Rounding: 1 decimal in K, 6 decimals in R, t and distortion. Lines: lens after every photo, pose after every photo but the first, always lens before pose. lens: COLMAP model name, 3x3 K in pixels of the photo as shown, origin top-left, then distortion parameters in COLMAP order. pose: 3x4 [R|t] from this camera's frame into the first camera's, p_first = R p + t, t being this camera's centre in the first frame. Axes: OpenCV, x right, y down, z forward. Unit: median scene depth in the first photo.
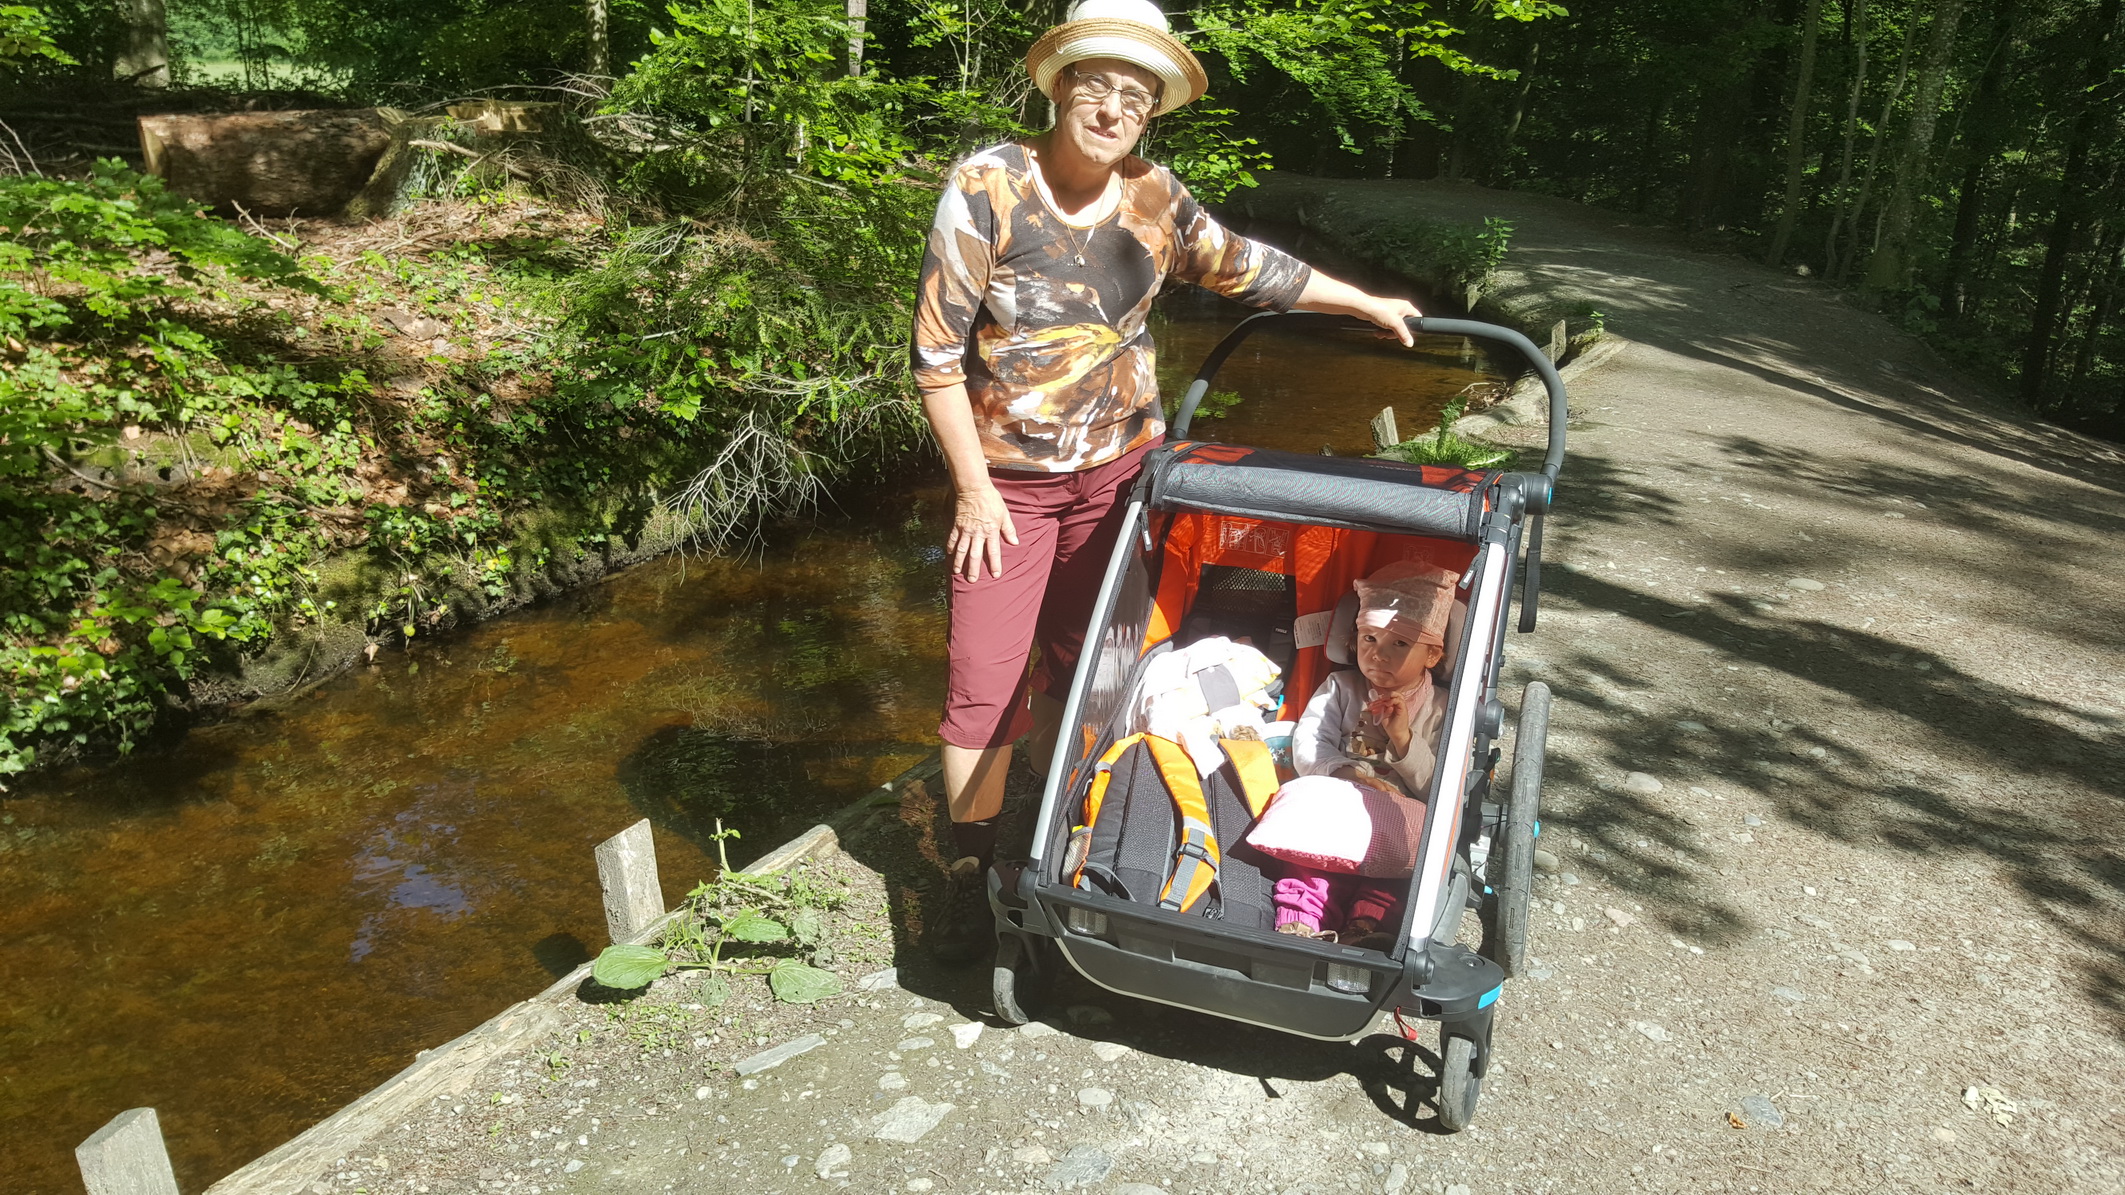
lens RADIAL K [[1477.8, 0, 1062.5], [0, 1477.8, 597.5], [0, 0, 1]] dist [0.031388, -0.074527]
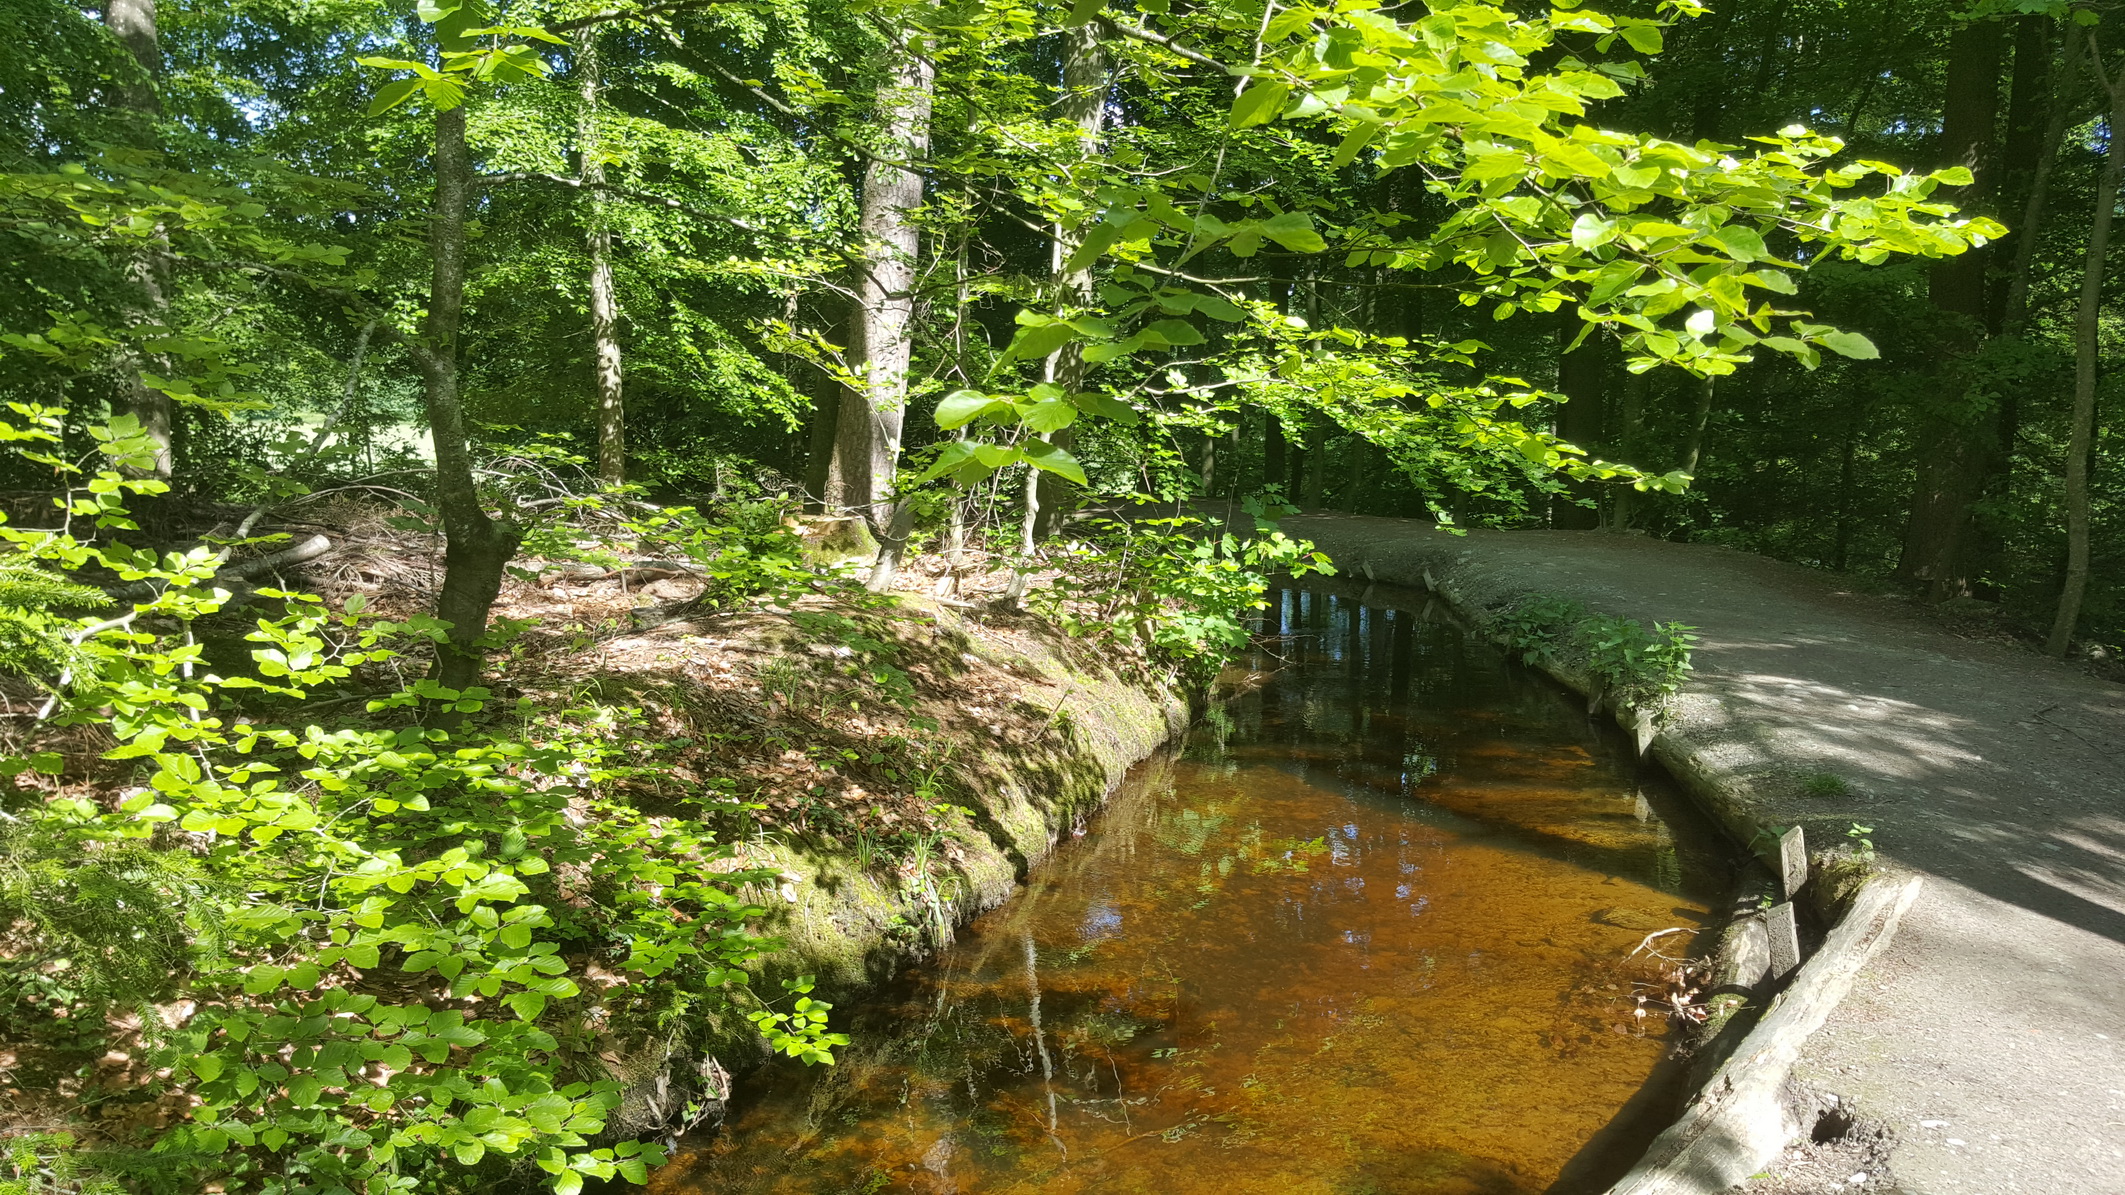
lens RADIAL K [[1477.8, 0, 1062.5], [0, 1477.8, 597.5], [0, 0, 1]] dist [0.031388, -0.074527]
pose [[0.993267, -0.015063, -0.114860, 0.089819], [-0.009798, 0.977035, -0.212853, -0.117928], [0.115429, 0.212545, 0.970310, 0.291488]]
